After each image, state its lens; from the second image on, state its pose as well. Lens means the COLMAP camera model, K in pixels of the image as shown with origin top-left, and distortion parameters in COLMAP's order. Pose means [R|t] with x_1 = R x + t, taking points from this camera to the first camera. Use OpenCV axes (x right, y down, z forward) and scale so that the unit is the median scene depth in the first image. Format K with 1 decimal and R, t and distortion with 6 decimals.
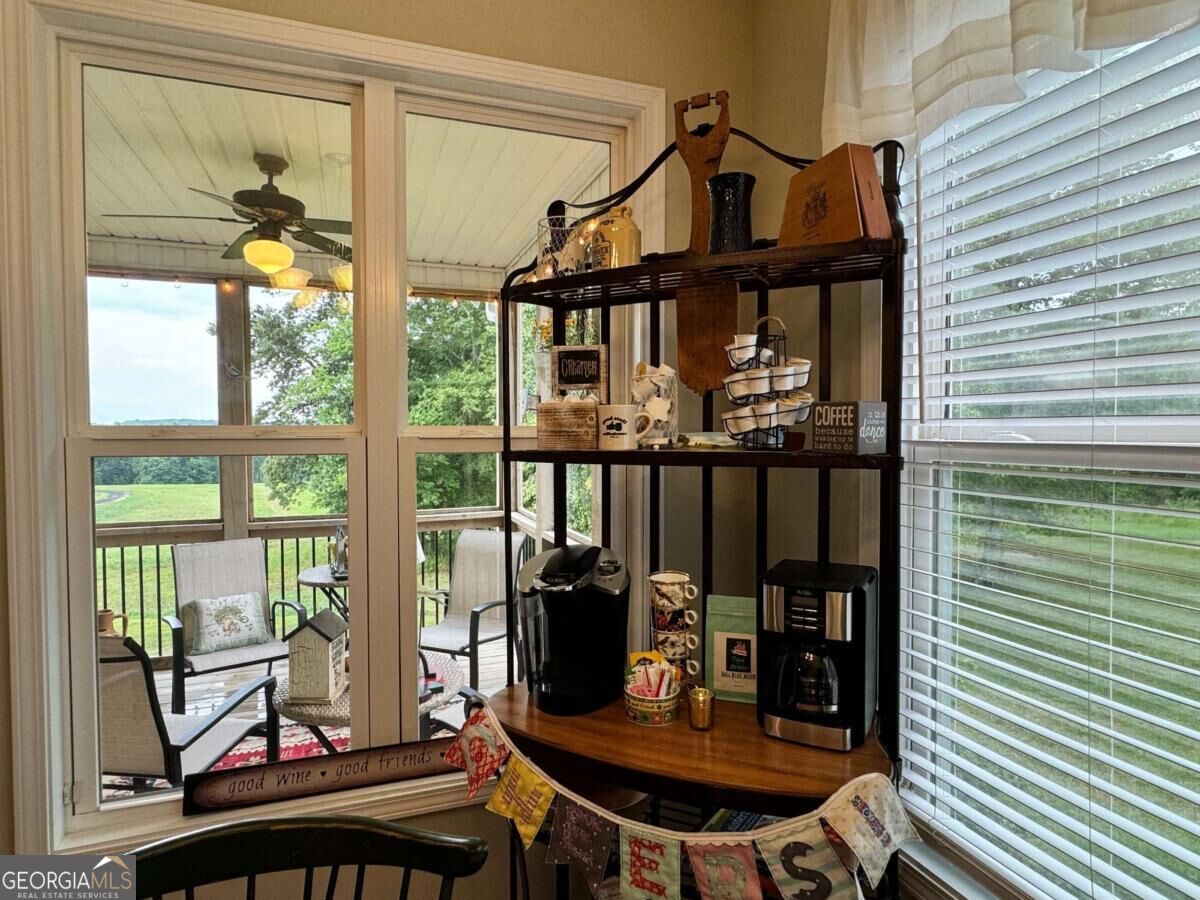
lens RADIAL K [[679.8, 0, 599.2], [0, 679.8, 453.2], [0, 0, 1]] dist [-0.002188, 0.001092]
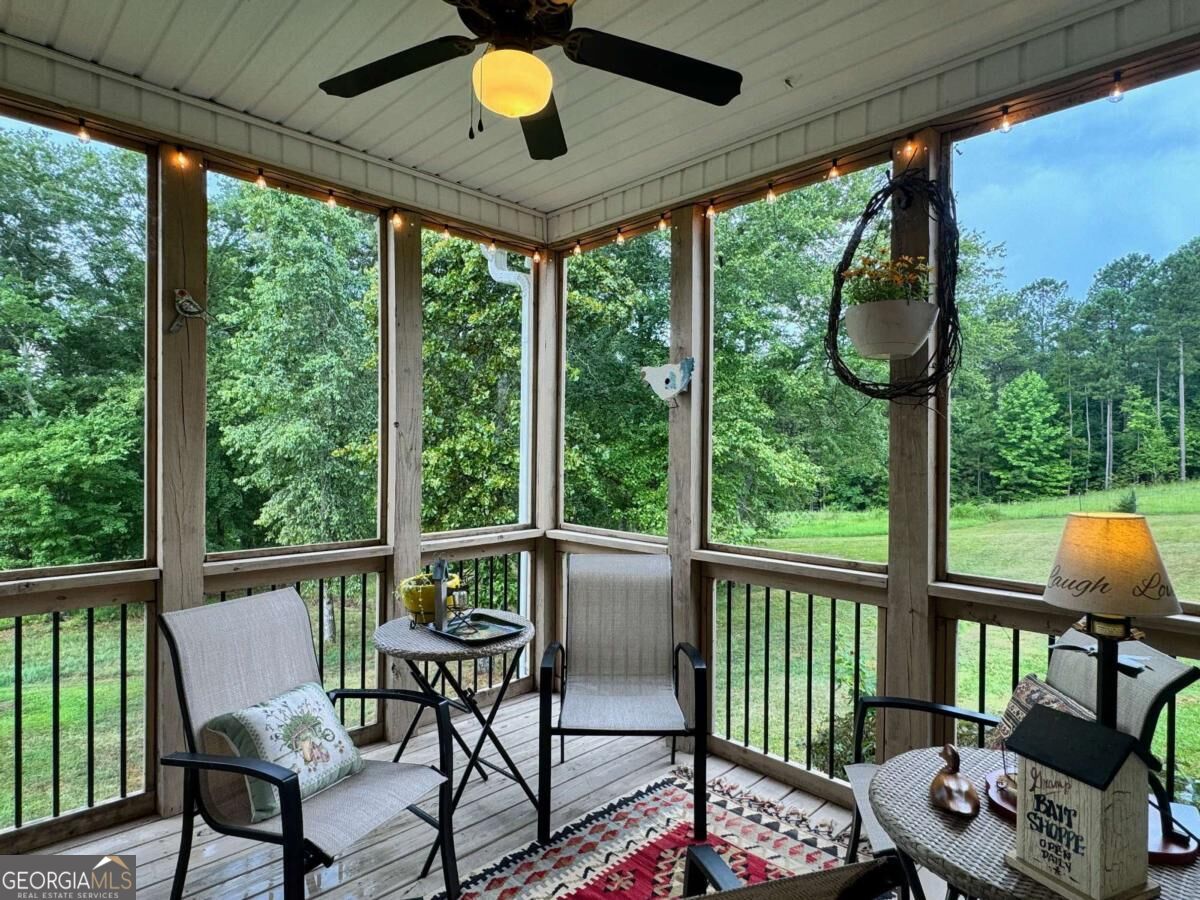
lens RADIAL K [[679.8, 0, 595.6], [0, 679.8, 448.7], [0, 0, 1]] dist [-0.002188, 0.001092]
pose [[0.911353, 0.006549, 0.411573, -0.065635], [0.005857, 0.999566, -0.028874, 0.003190], [-0.411583, 0.028725, 0.910919, 0.046703]]
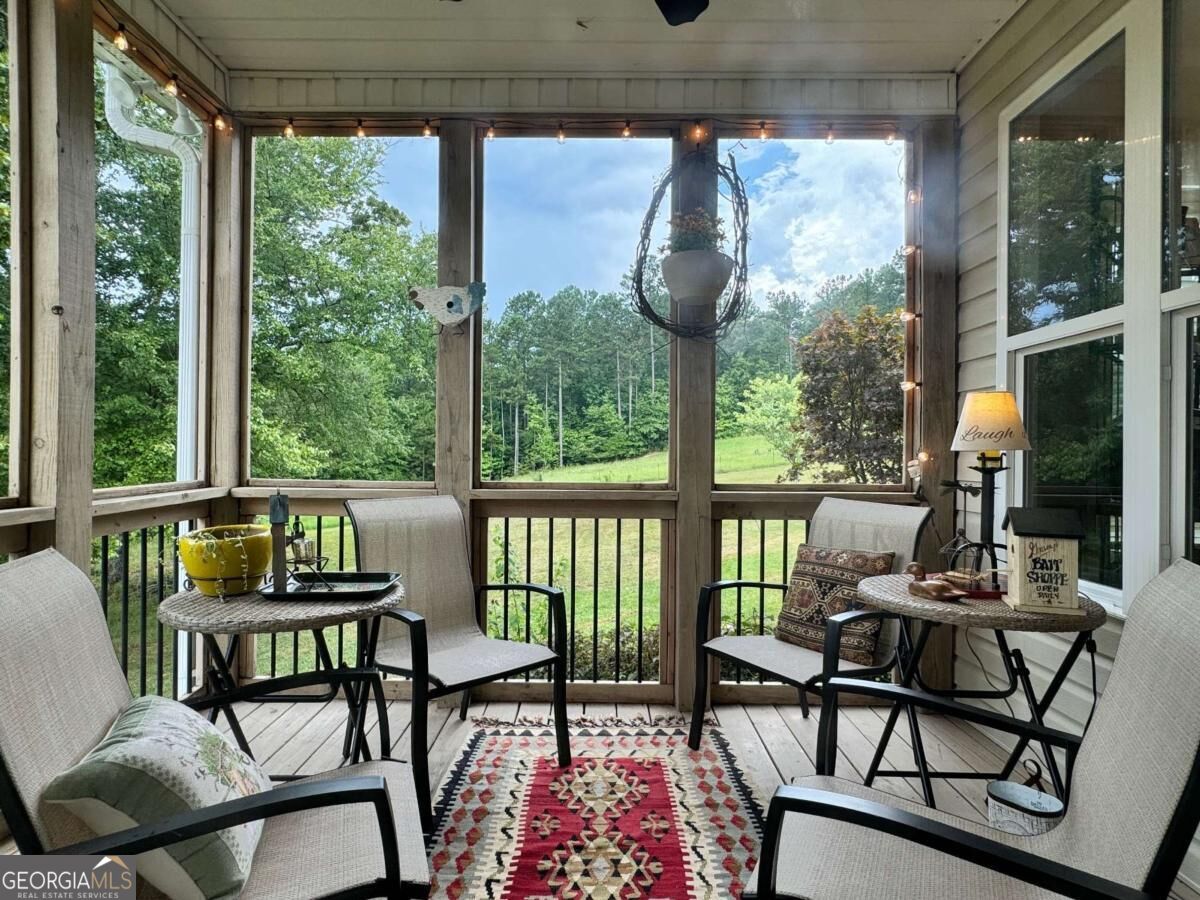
lens RADIAL K [[679.8, 0, 596.2], [0, 679.8, 448.5], [0, 0, 1]] dist [-0.002188, 0.001092]
pose [[0.345954, 0.006002, 0.938232, -0.093711], [0.021968, 0.999654, -0.014495, 0.011537], [-0.937994, 0.025626, 0.345702, 0.084203]]
